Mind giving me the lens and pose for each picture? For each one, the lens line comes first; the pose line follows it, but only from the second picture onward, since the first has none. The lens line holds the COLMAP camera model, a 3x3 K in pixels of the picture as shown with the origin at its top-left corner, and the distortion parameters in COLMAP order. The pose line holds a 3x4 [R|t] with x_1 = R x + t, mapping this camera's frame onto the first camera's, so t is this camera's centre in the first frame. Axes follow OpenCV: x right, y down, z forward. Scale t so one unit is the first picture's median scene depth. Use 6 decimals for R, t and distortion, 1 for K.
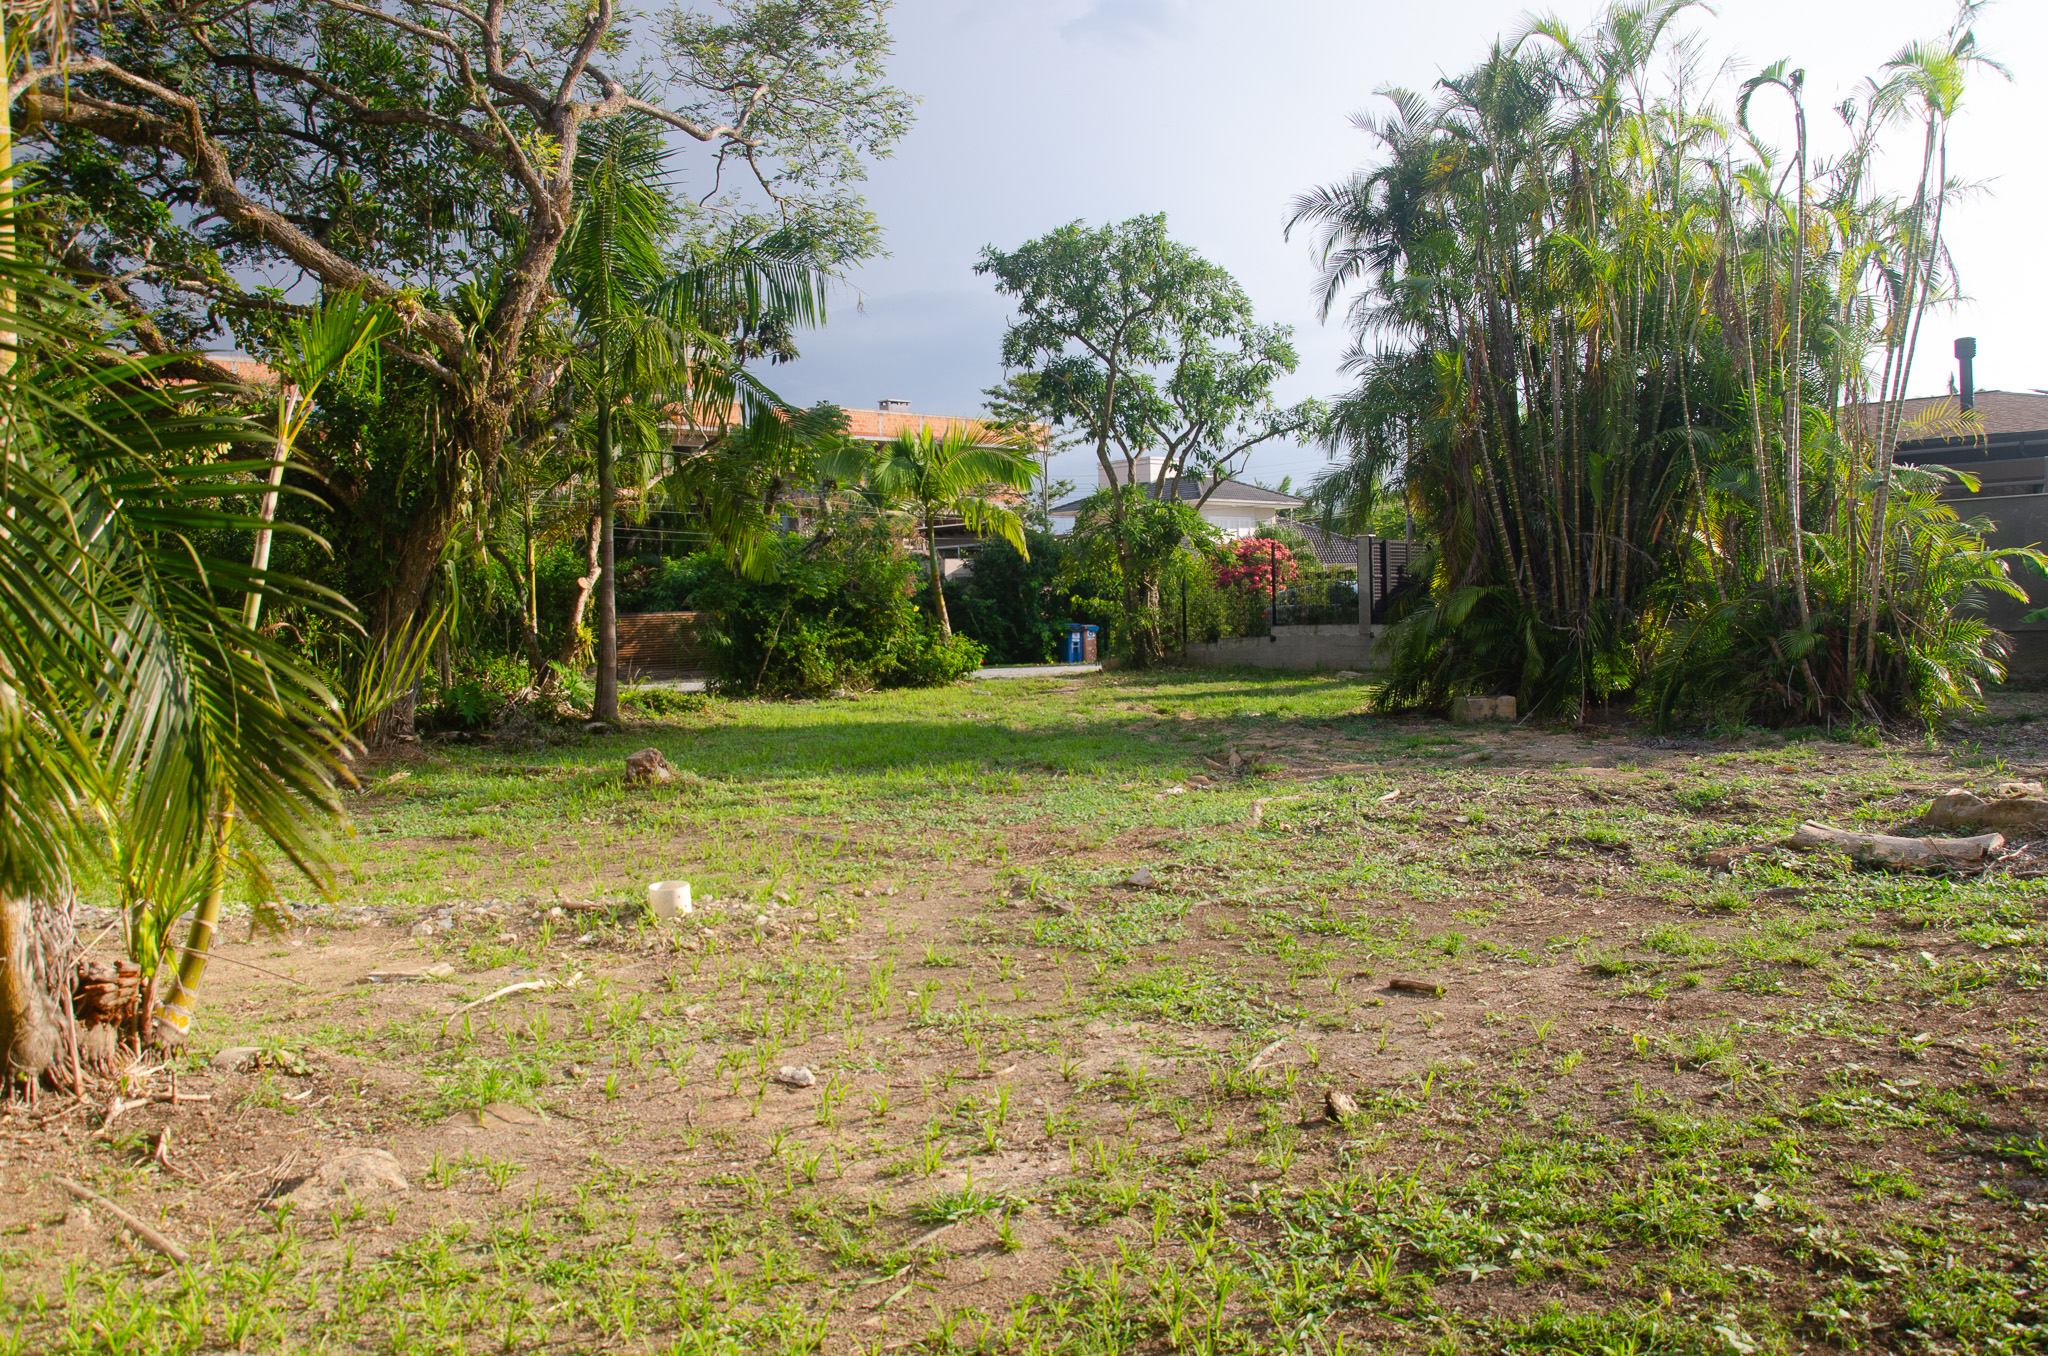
lens RADIAL K [[1649.2, 0, 1004.4], [0, 1649.2, 718.0], [0, 0, 1]] dist [-0.161841, 0.153872]
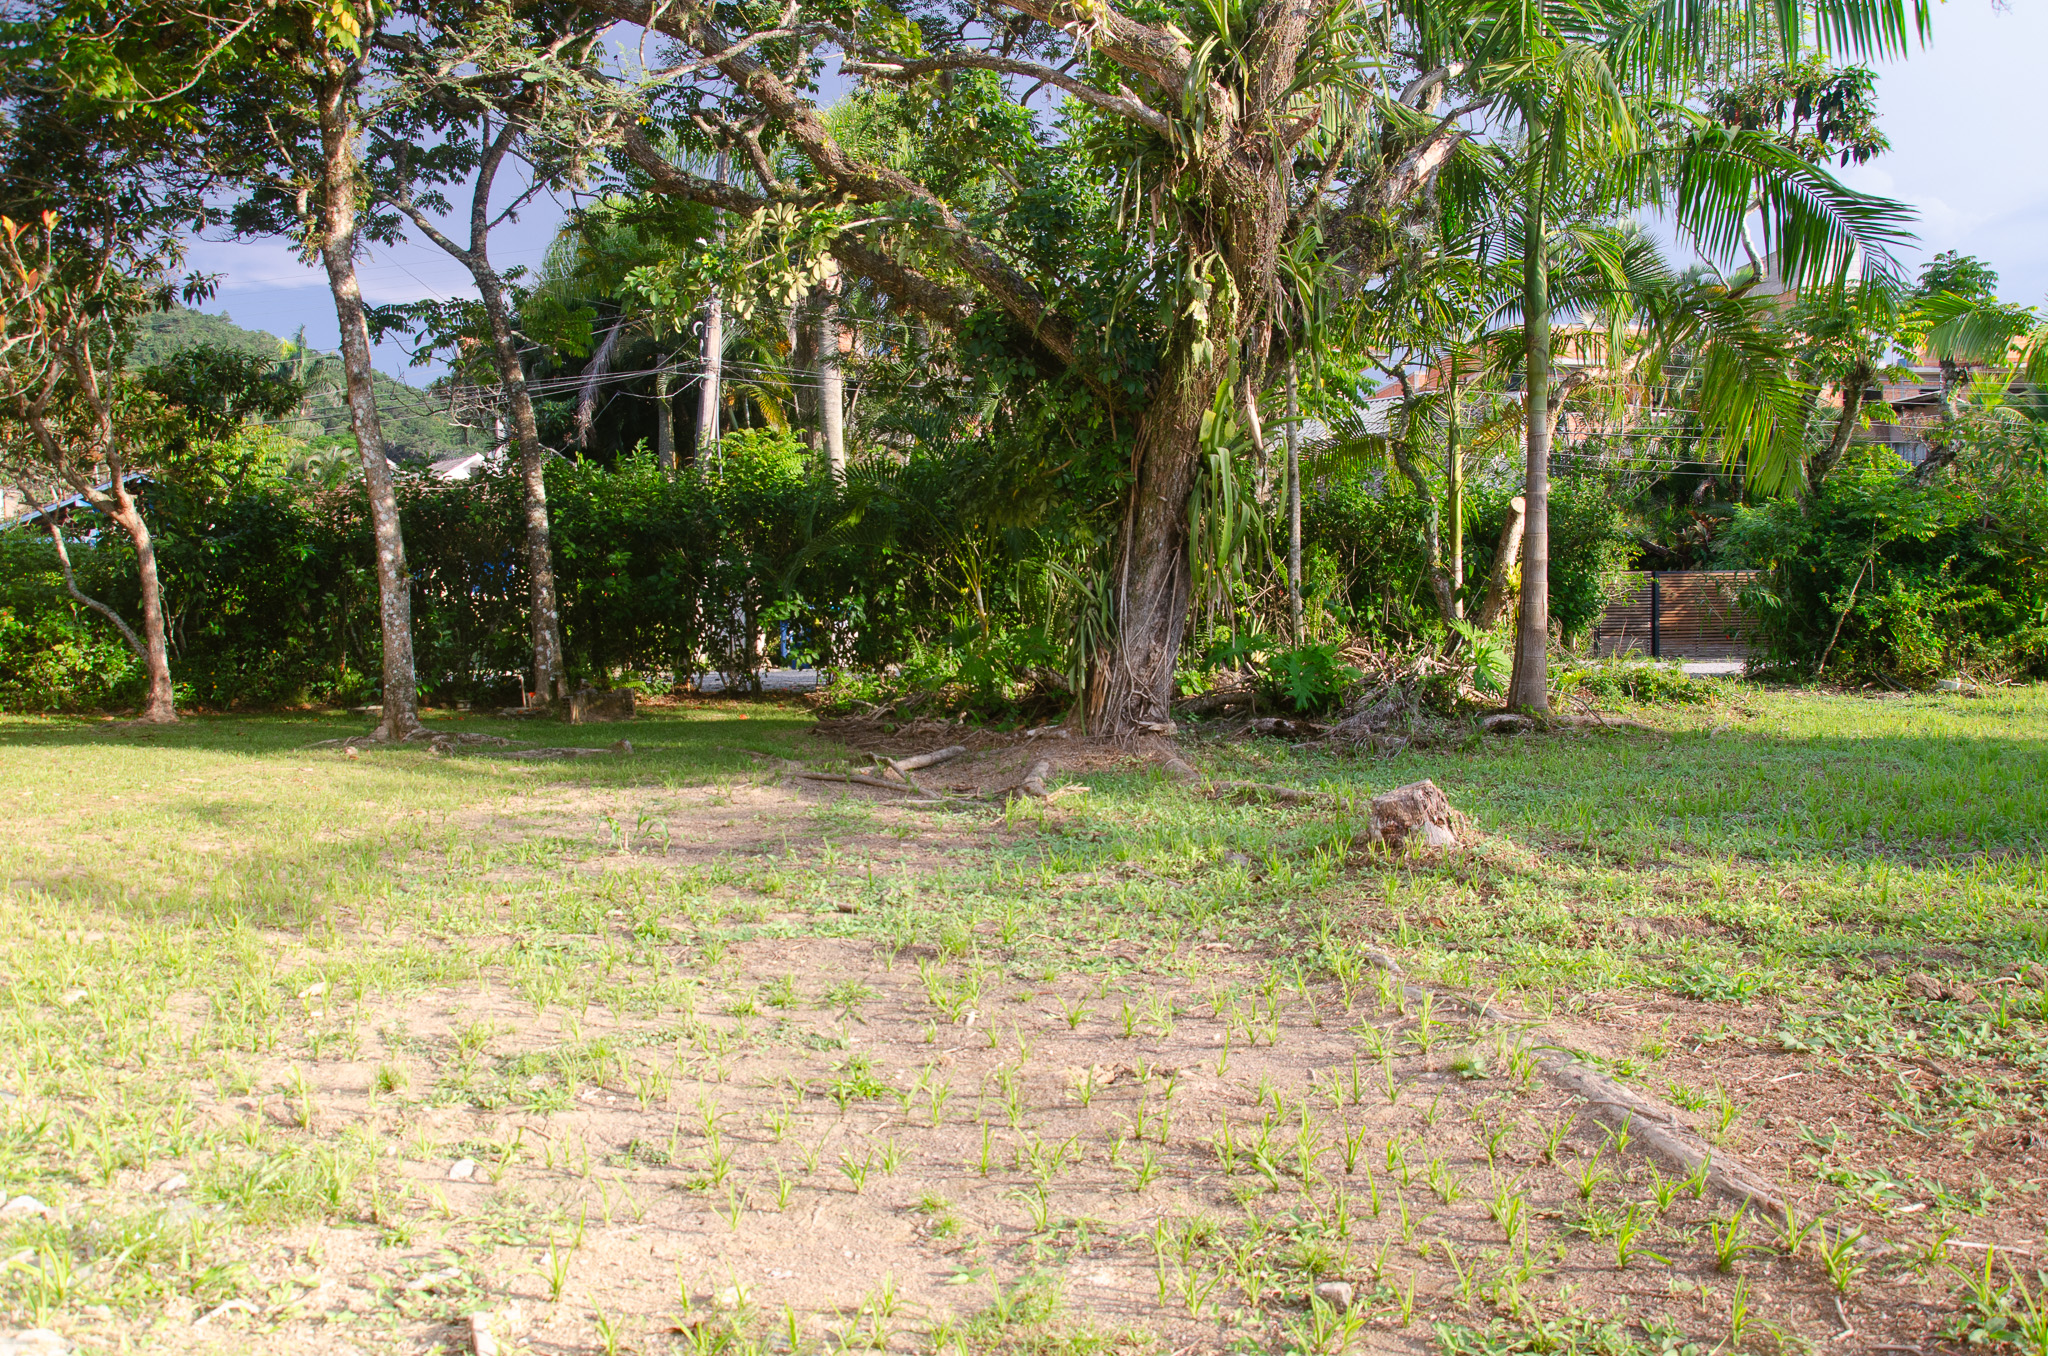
lens RADIAL K [[1614.8, 0, 992.4], [0, 1614.8, 712.6], [0, 0, 1]] dist [-0.174116, 0.129665]
pose [[0.773151, 0.049933, -0.632253, -0.008118], [-0.041504, 0.998742, 0.028124, -0.005143], [0.632862, 0.004497, 0.774251, 0.275738]]
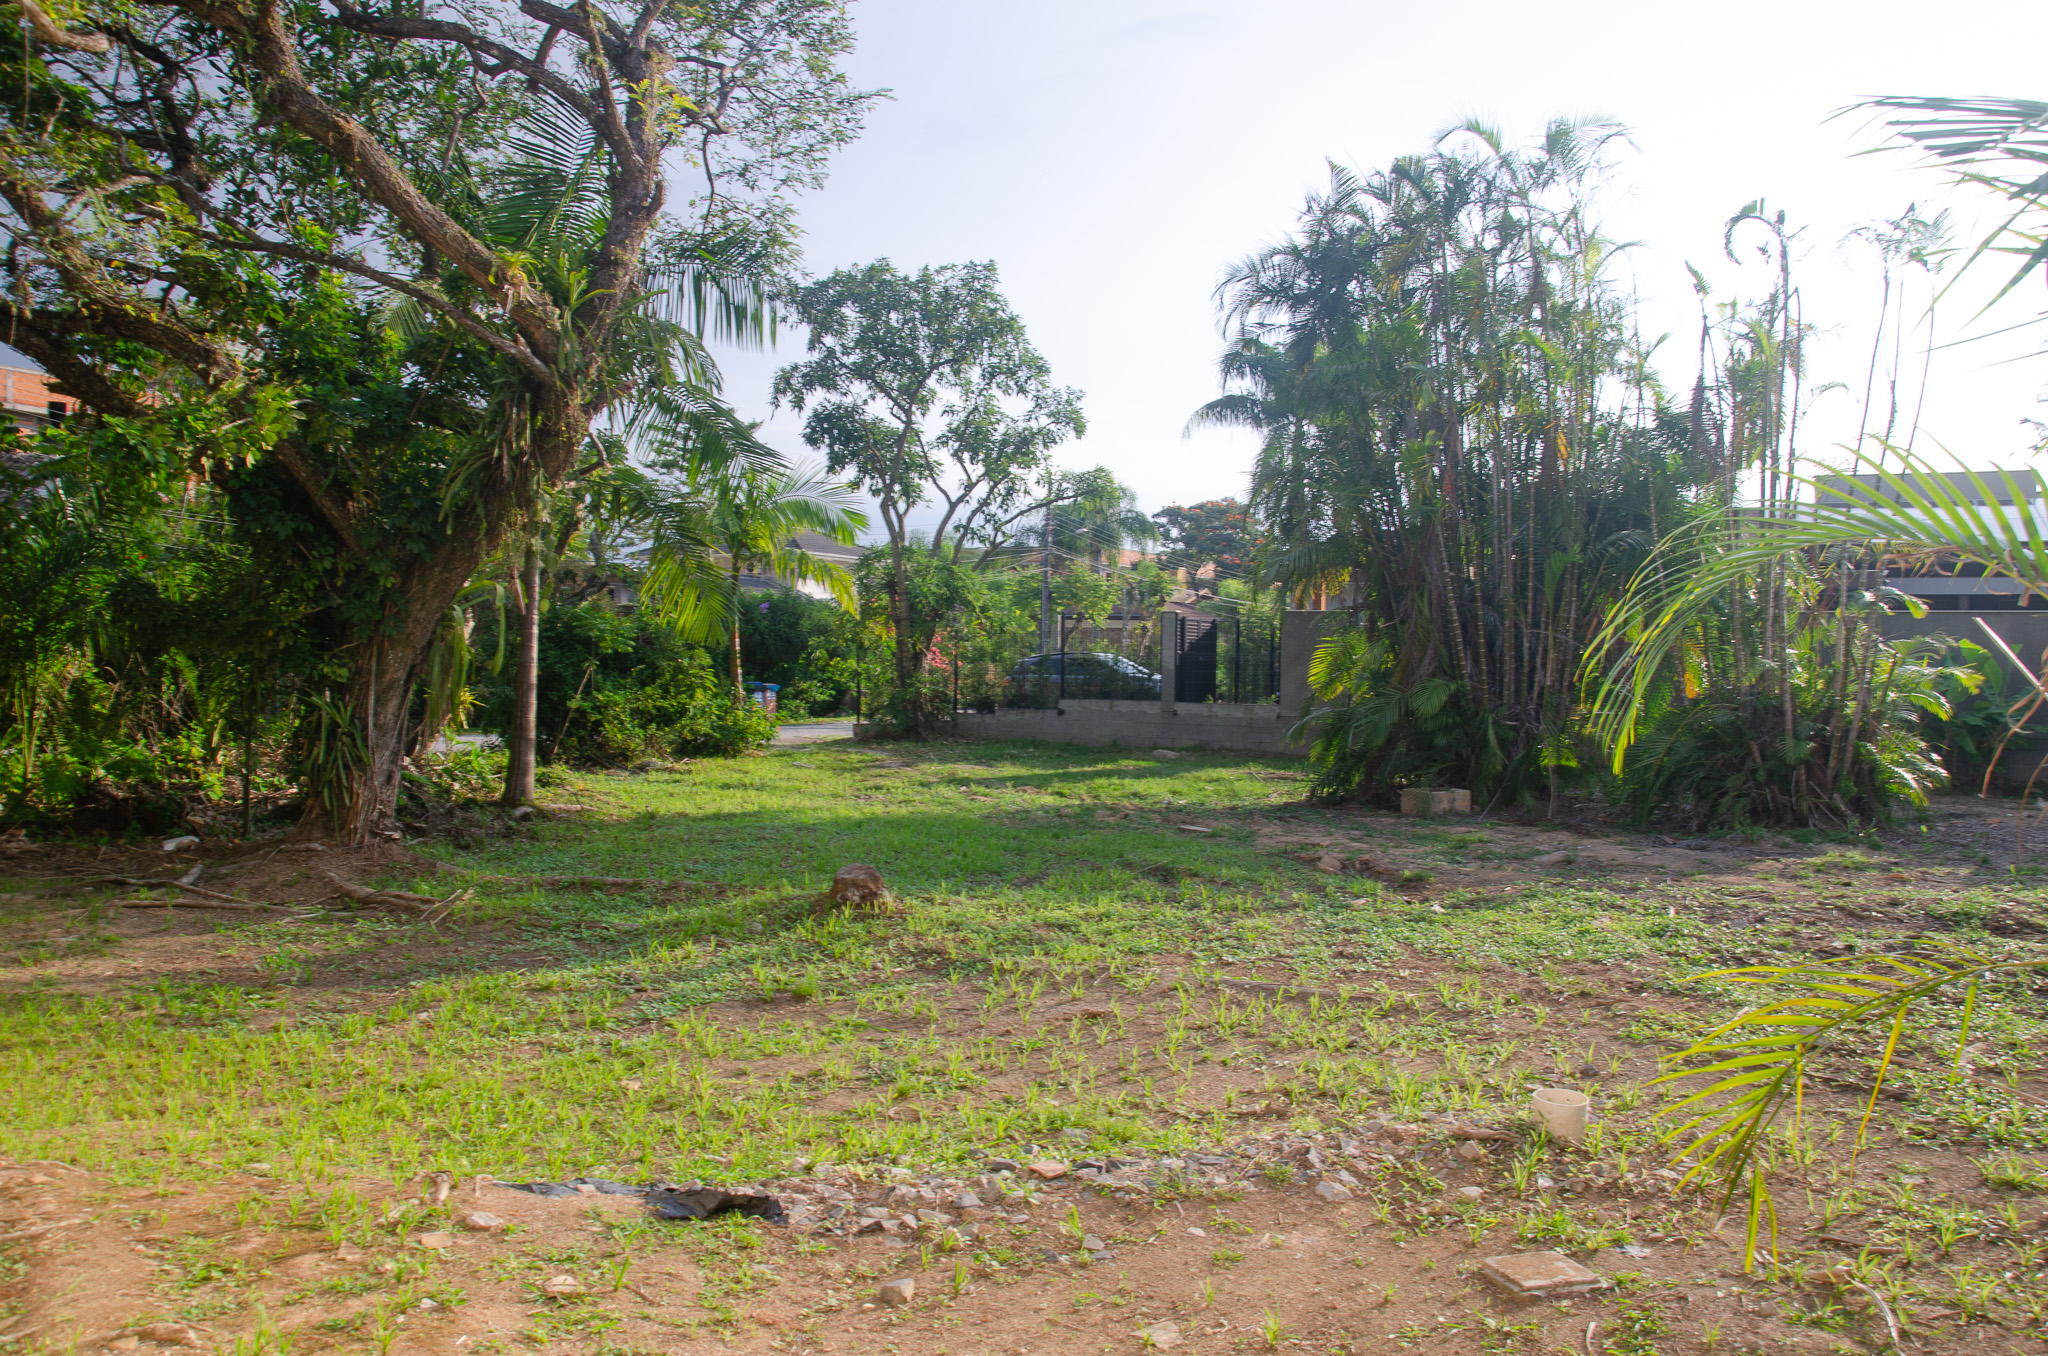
lens RADIAL K [[1649.2, 0, 1004.4], [0, 1649.2, 718.0], [0, 0, 1]] dist [-0.161841, 0.153872]
pose [[0.938944, 0.028501, 0.342889, -0.215120], [-0.018903, 0.999331, -0.031302, -0.014571], [-0.343552, 0.022909, 0.938854, 0.109462]]
